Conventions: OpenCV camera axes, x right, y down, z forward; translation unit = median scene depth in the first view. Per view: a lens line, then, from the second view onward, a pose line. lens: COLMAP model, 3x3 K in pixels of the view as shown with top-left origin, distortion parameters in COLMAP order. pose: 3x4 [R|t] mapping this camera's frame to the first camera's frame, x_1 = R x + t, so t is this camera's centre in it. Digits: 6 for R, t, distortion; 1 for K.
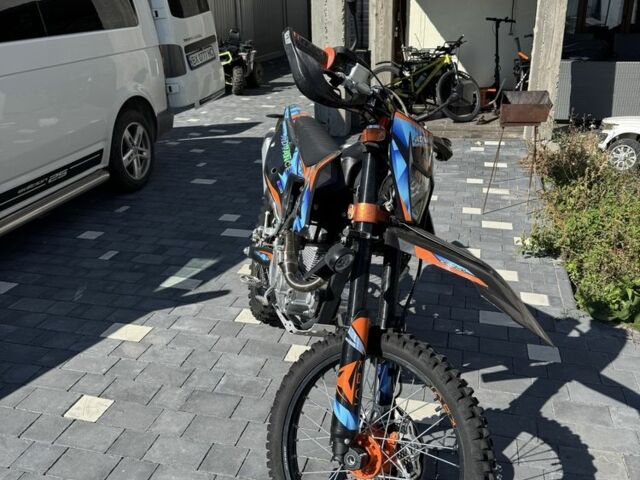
lens RADIAL K [[602.5, 0, 320.0], [0, 602.5, 240.0], [0, 0, 1]] dist [0.157283, -0.305139]
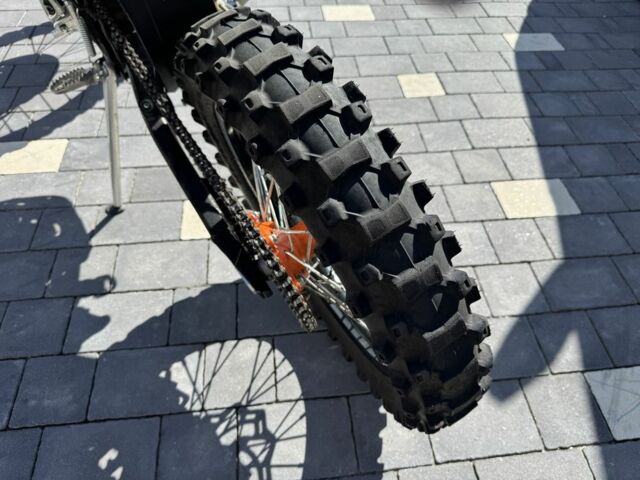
lens RADIAL K [[458.2, 0, 320.0], [0, 458.2, 240.0], [0, 0, 1]] dist [0.000084, -0.000869]
pose [[-0.935620, 0.254385, -0.244752, -0.011298], [-0.155593, 0.325177, 0.932765, -0.153008], [0.316869, 0.910795, -0.264661, 0.814311]]
